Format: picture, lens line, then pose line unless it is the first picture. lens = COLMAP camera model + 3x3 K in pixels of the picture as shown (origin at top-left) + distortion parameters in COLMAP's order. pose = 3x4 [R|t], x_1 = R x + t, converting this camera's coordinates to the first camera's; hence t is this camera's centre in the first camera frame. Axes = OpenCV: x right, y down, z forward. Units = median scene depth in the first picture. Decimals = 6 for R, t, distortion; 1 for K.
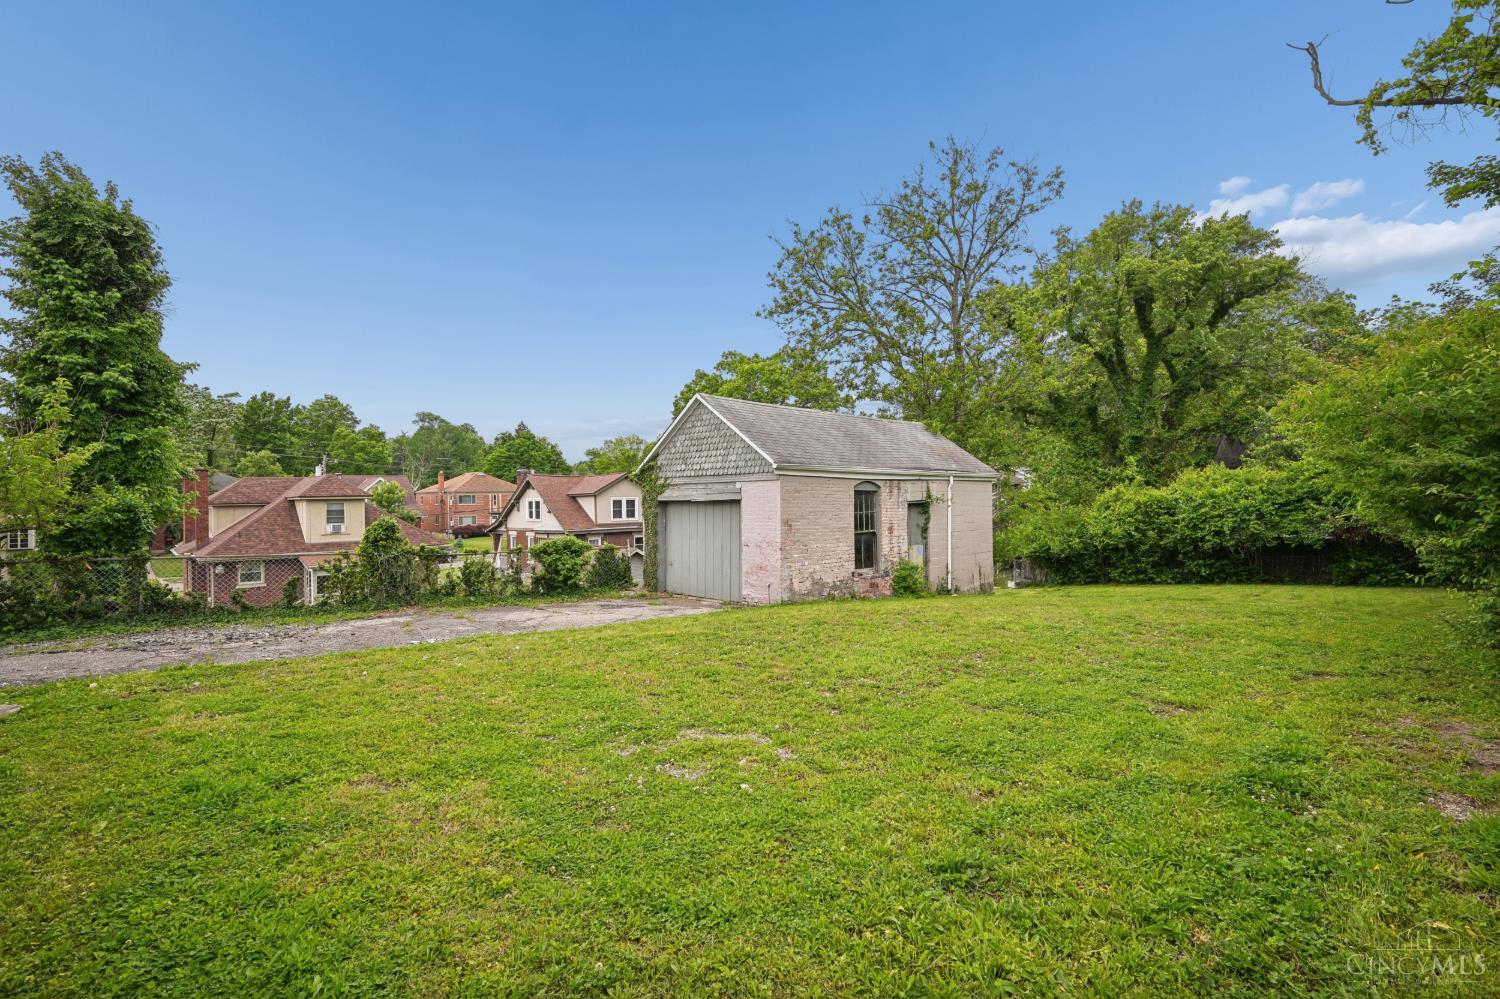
lens RADIAL K [[684.6, 0, 750.0], [0, 684.6, 499.5], [0, 0, 1]] dist [0.000550, 0.000040]
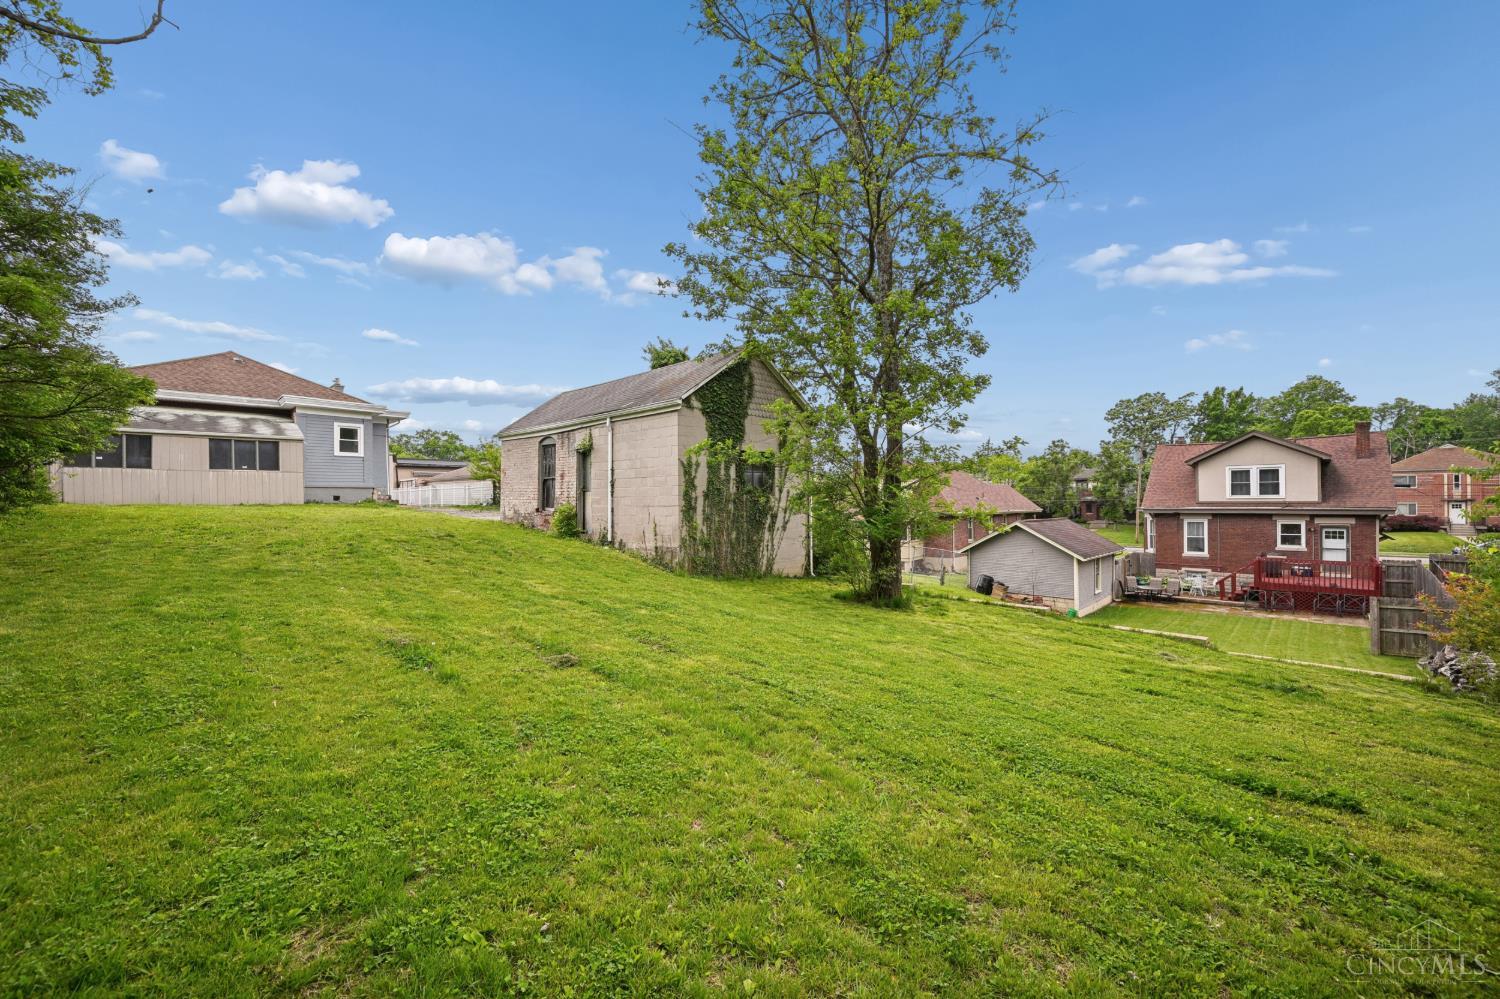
lens RADIAL K [[613.5, 0, 750.0], [0, 613.5, 499.5], [0, 0, 1]] dist [-0.000197, -0.000033]
pose [[-0.007892, -0.001268, -0.999968, 1.141075], [0.002579, 0.999996, -0.001288, 0.079194], [0.999966, -0.002589, -0.007889, 1.229454]]
